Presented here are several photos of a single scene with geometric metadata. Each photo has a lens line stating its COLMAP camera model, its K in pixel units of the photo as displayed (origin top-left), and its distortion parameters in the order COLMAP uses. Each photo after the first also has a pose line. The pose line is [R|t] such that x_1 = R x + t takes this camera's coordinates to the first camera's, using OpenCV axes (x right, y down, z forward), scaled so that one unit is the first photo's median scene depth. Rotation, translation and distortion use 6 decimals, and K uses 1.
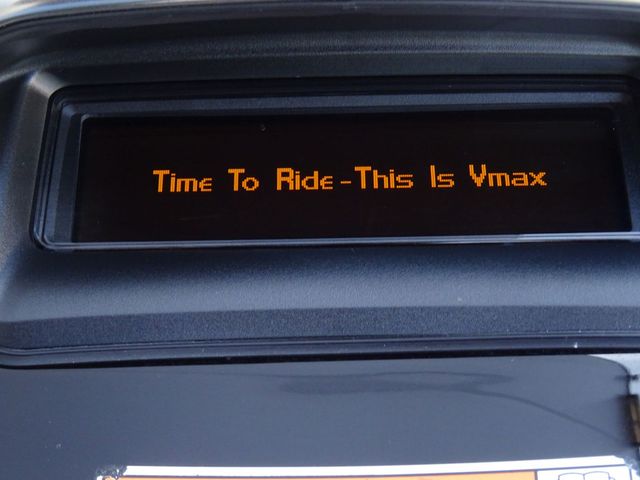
lens RADIAL K [[1144.0, 0, 319.9], [0, 1144.0, 237.0], [0, 0, 1]] dist [-0.164561, 0.000000]
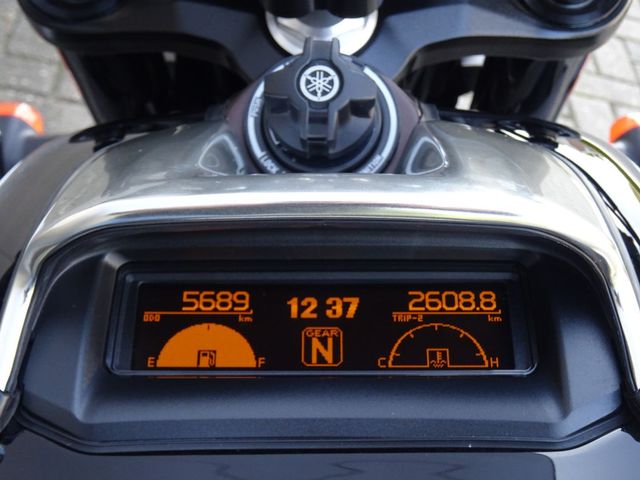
lens RADIAL K [[1144.0, 0, 319.9], [0, 1144.0, 243.0], [0, 0, 1]] dist [-0.164561, 0.000000]
pose [[0.999861, 0.016128, -0.004292, 0.028691], [-0.016474, 0.994933, -0.099186, -0.017824], [0.002671, 0.099243, 0.995060, -0.494561]]
